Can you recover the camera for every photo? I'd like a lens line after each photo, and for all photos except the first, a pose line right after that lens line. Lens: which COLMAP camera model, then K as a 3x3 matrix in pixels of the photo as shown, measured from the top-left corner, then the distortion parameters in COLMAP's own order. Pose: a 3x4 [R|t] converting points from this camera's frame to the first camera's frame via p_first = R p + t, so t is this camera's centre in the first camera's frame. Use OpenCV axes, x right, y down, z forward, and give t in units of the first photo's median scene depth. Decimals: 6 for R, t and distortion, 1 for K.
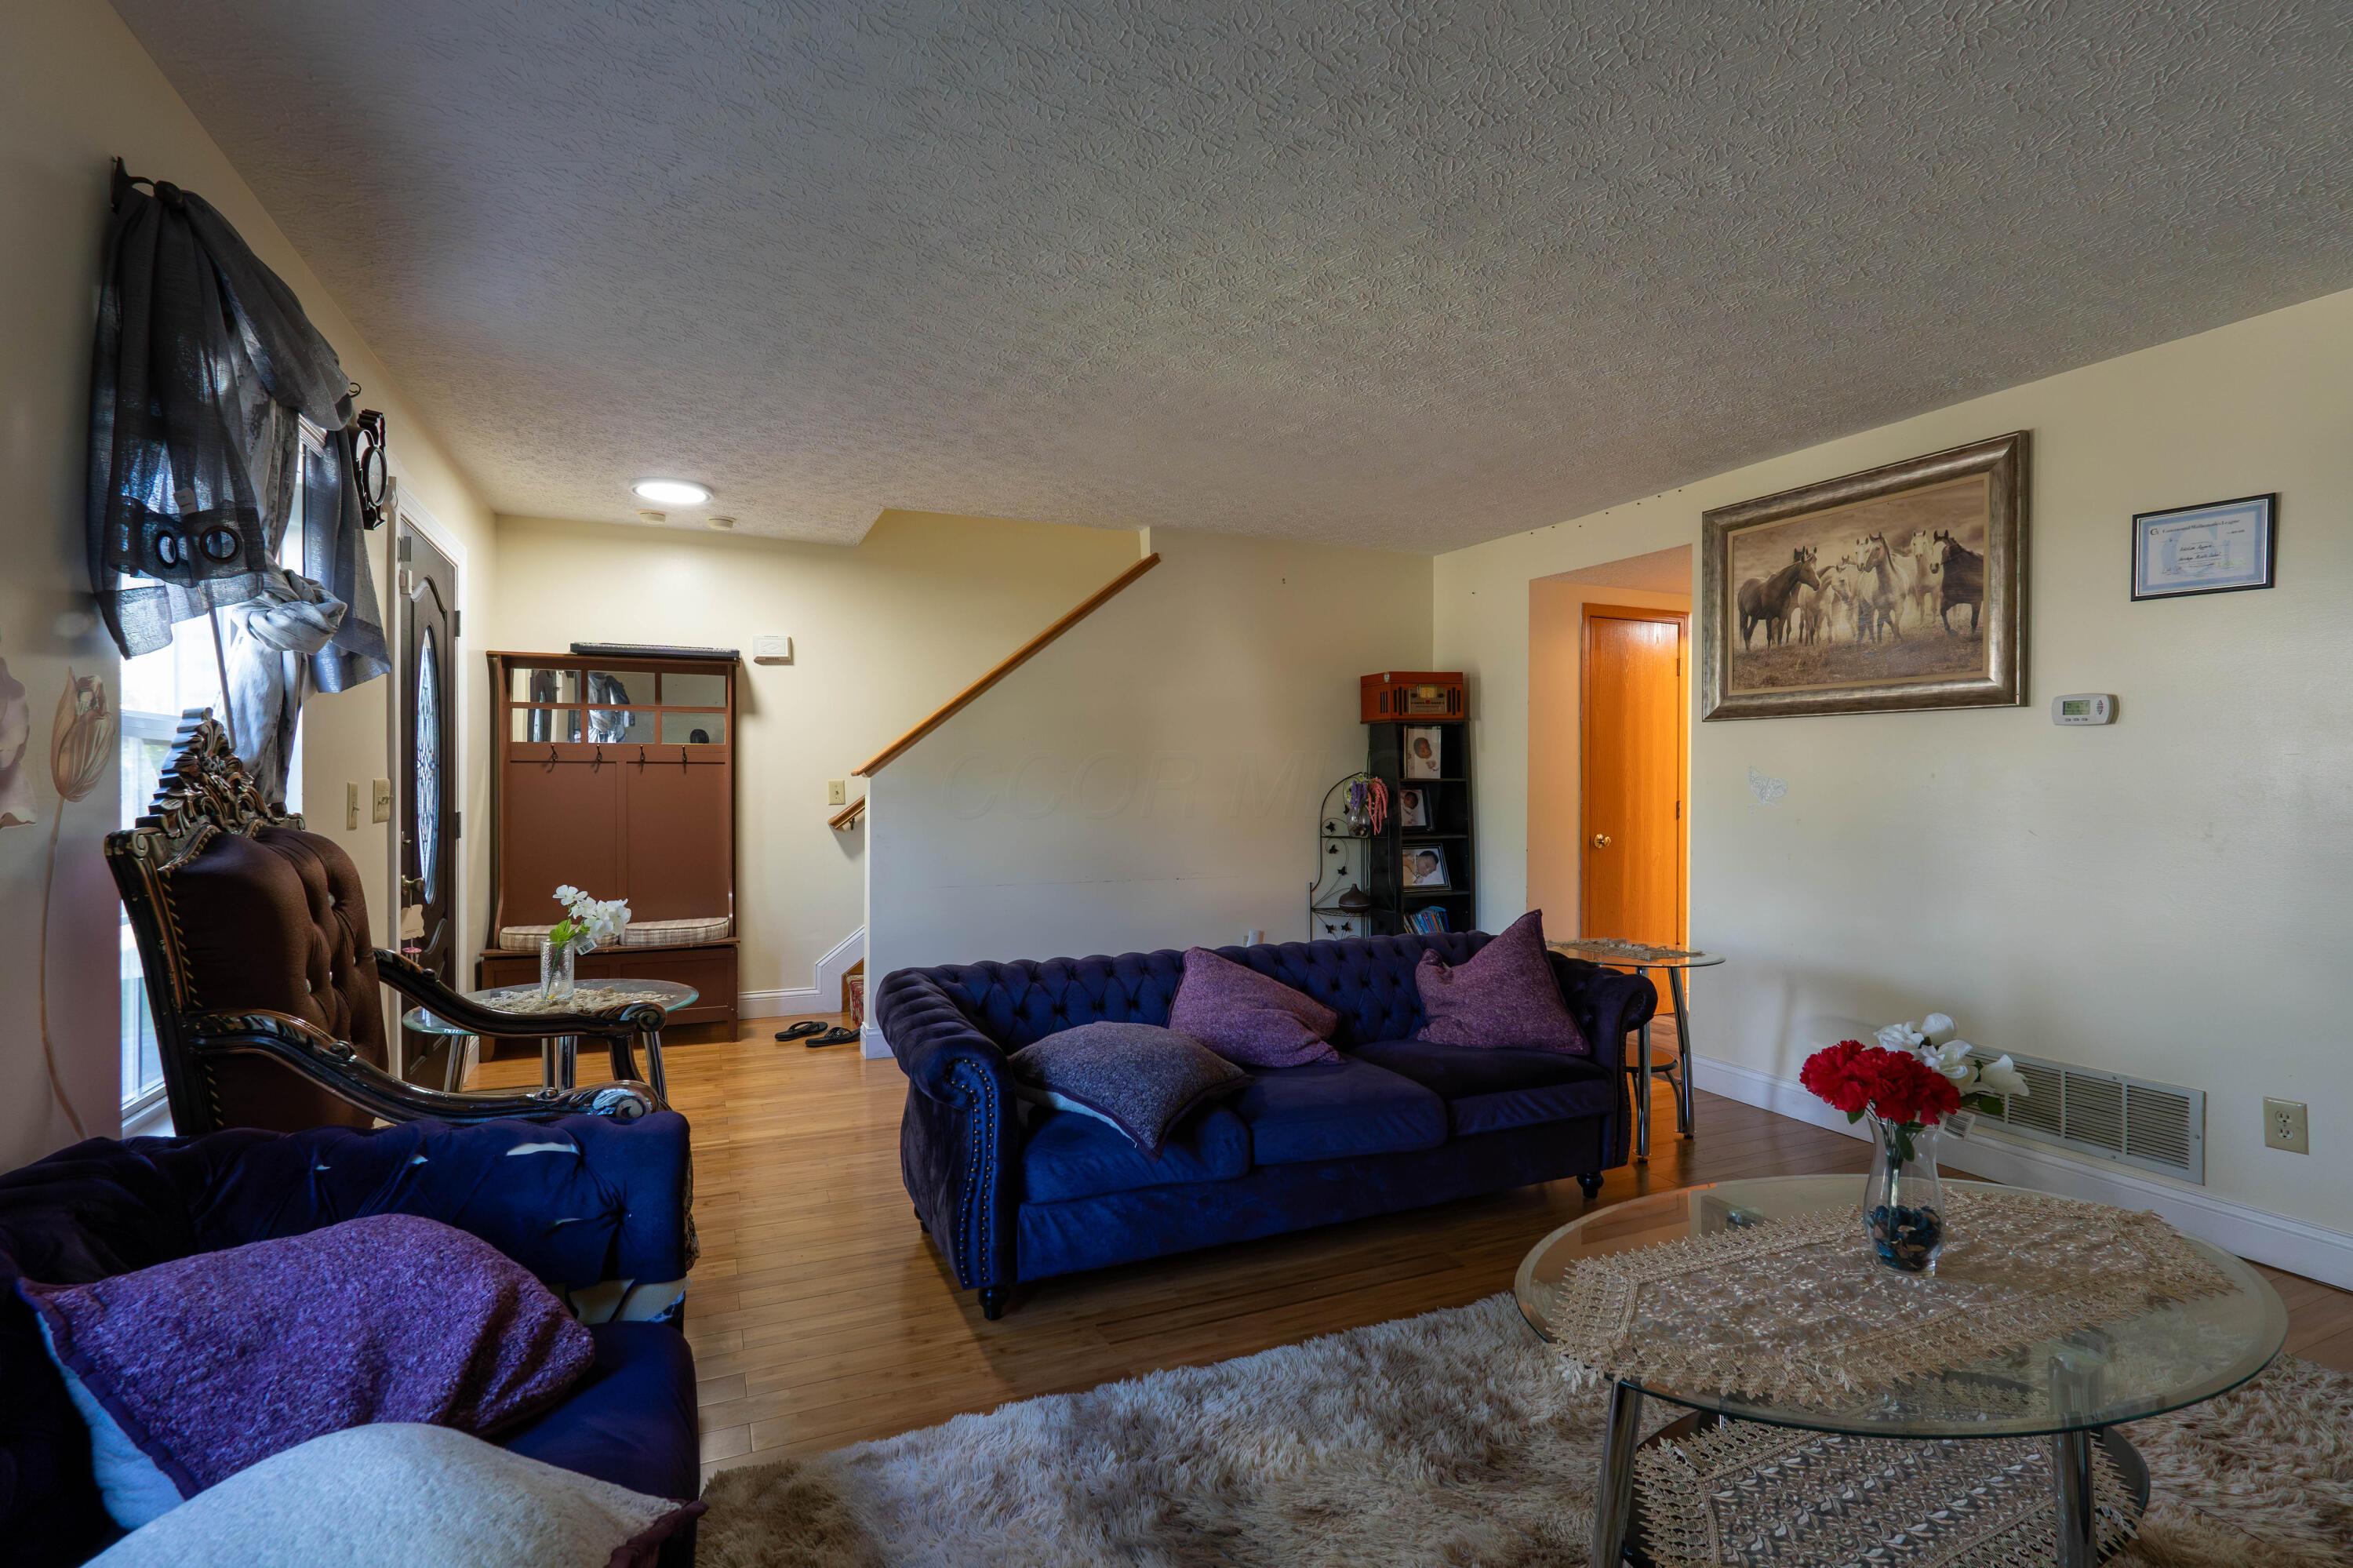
lens RADIAL K [[1082.8, 0, 1158.6], [0, 1082.8, 782.7], [0, 0, 1]] dist [-0.009081, 0.001391]
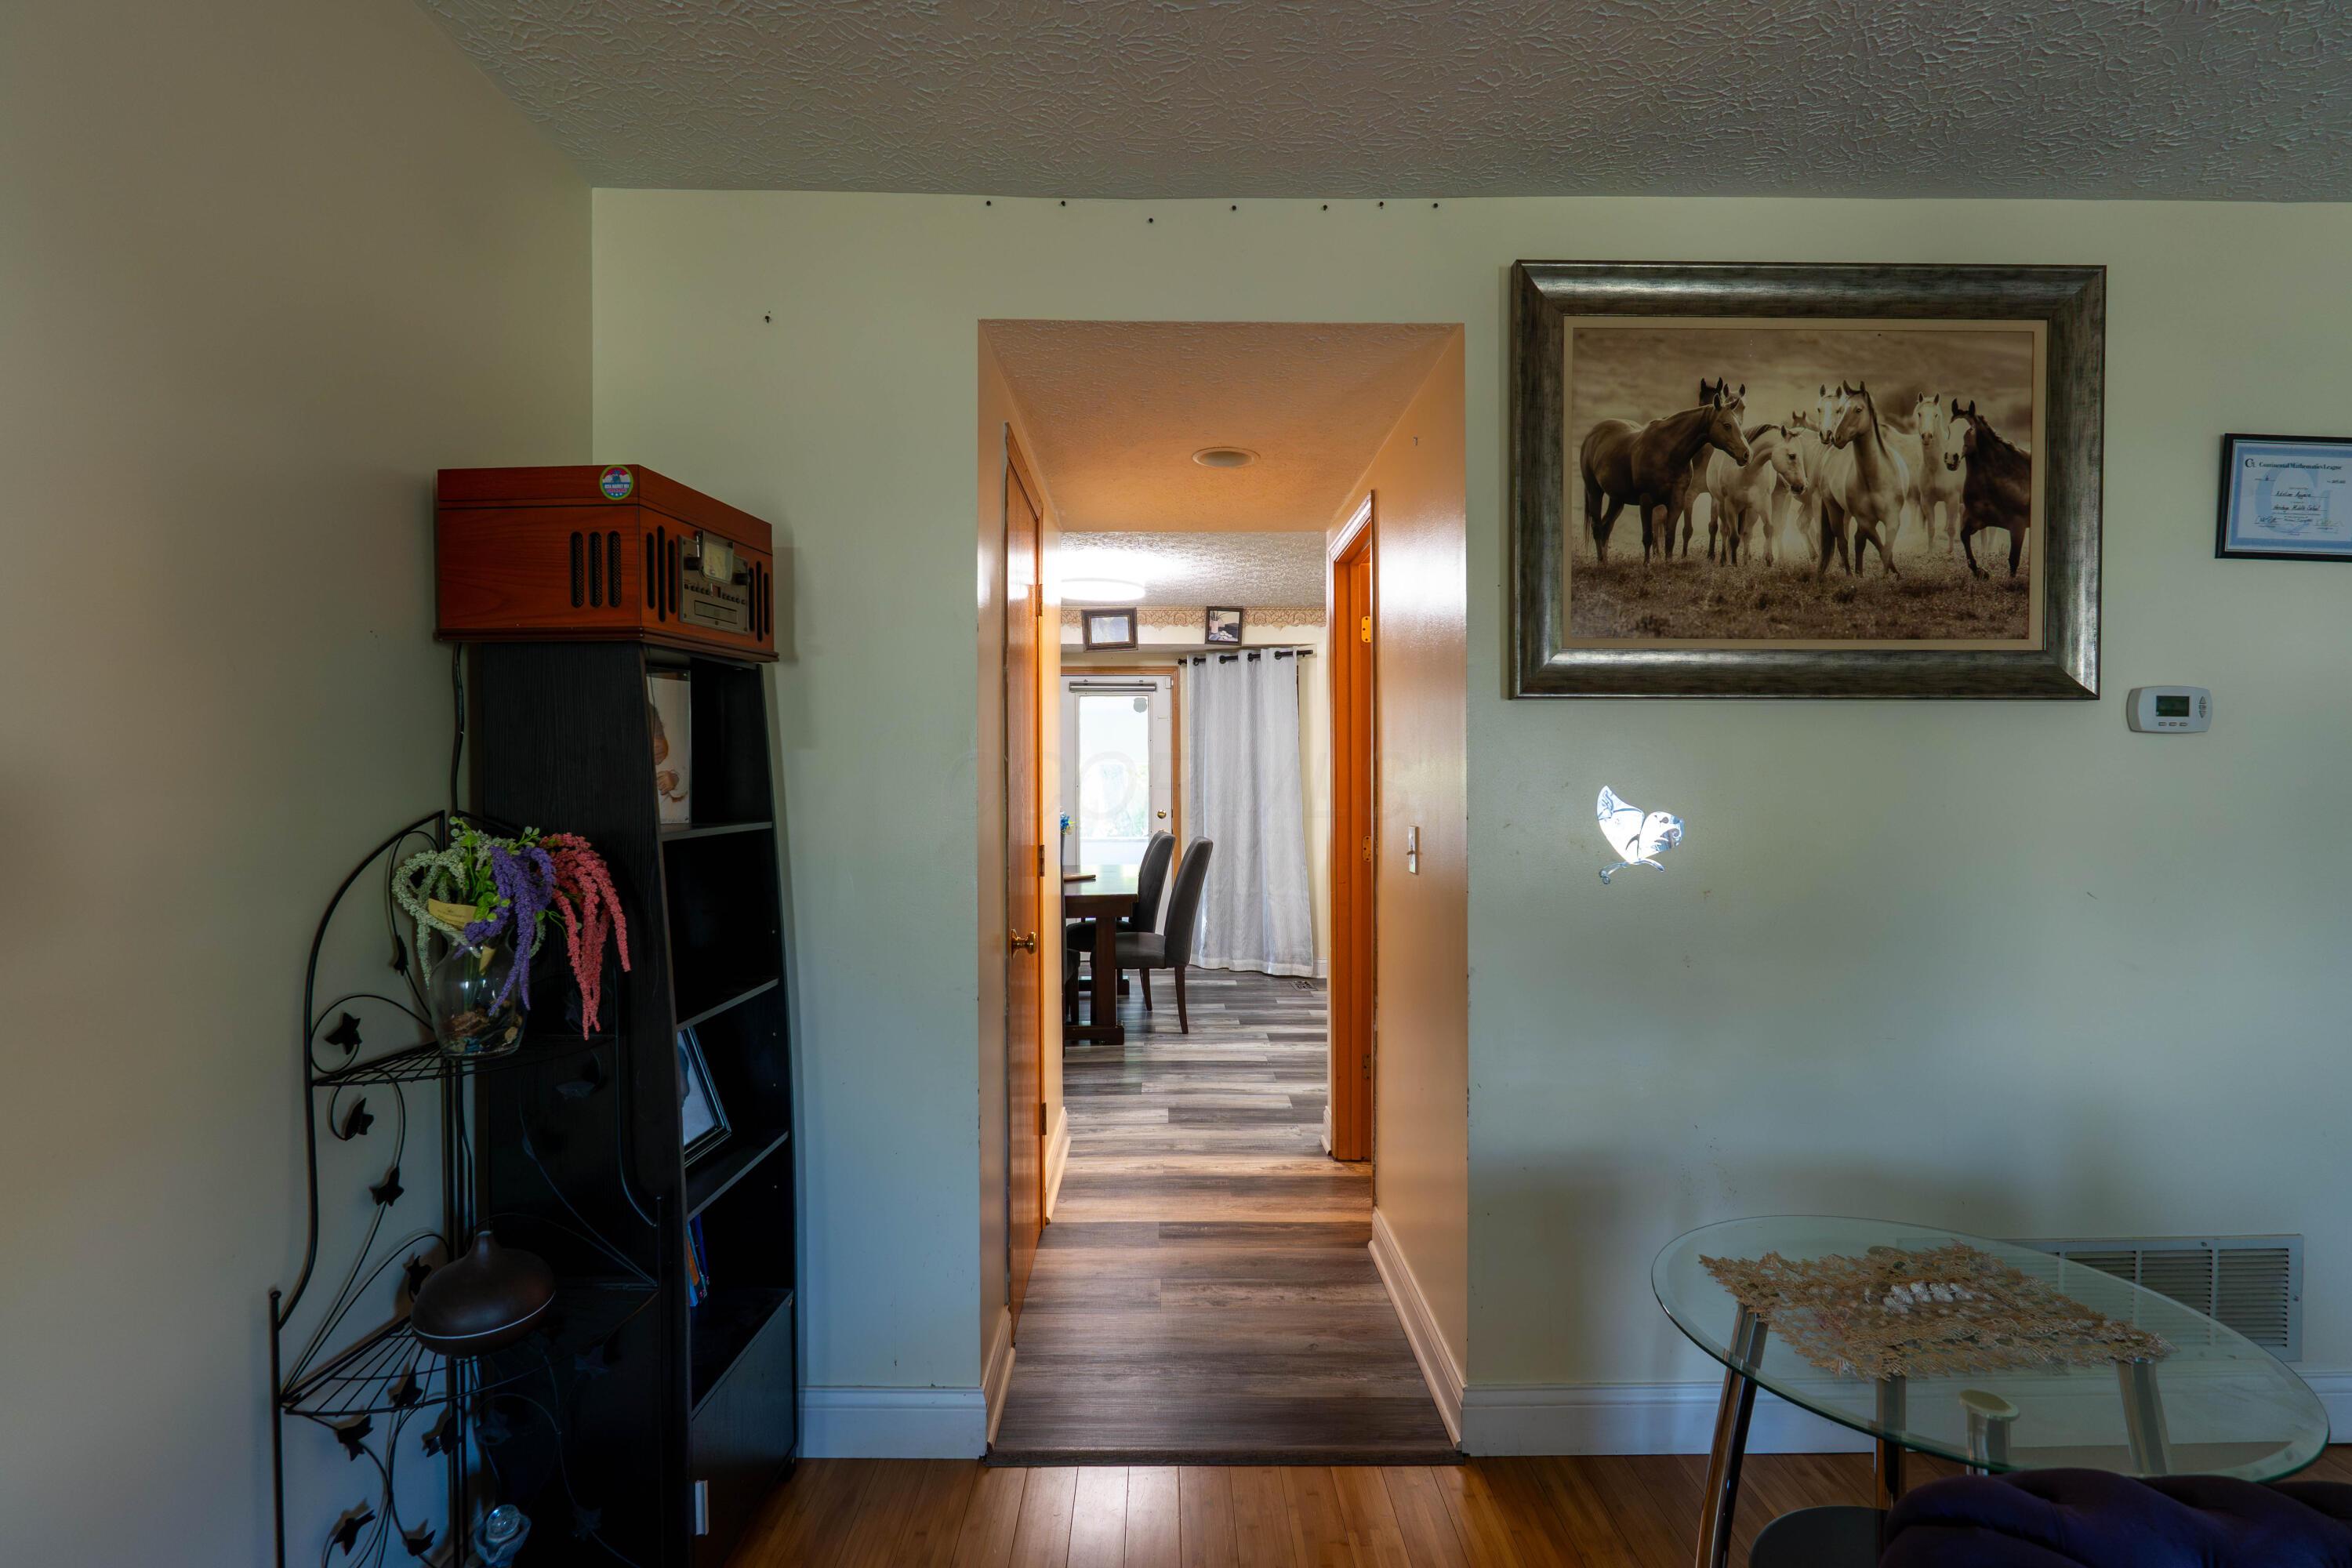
lens RADIAL K [[1082.3, 0, 1175.5], [0, 1082.3, 789.4], [0, 0, 1]] dist [-0.009081, 0.001391]
pose [[0.380014, -0.014186, 0.924872, 0.001183], [0.009327, 0.999890, 0.011505, -0.026153], [-0.924934, 0.004254, 0.380105, 1.092838]]
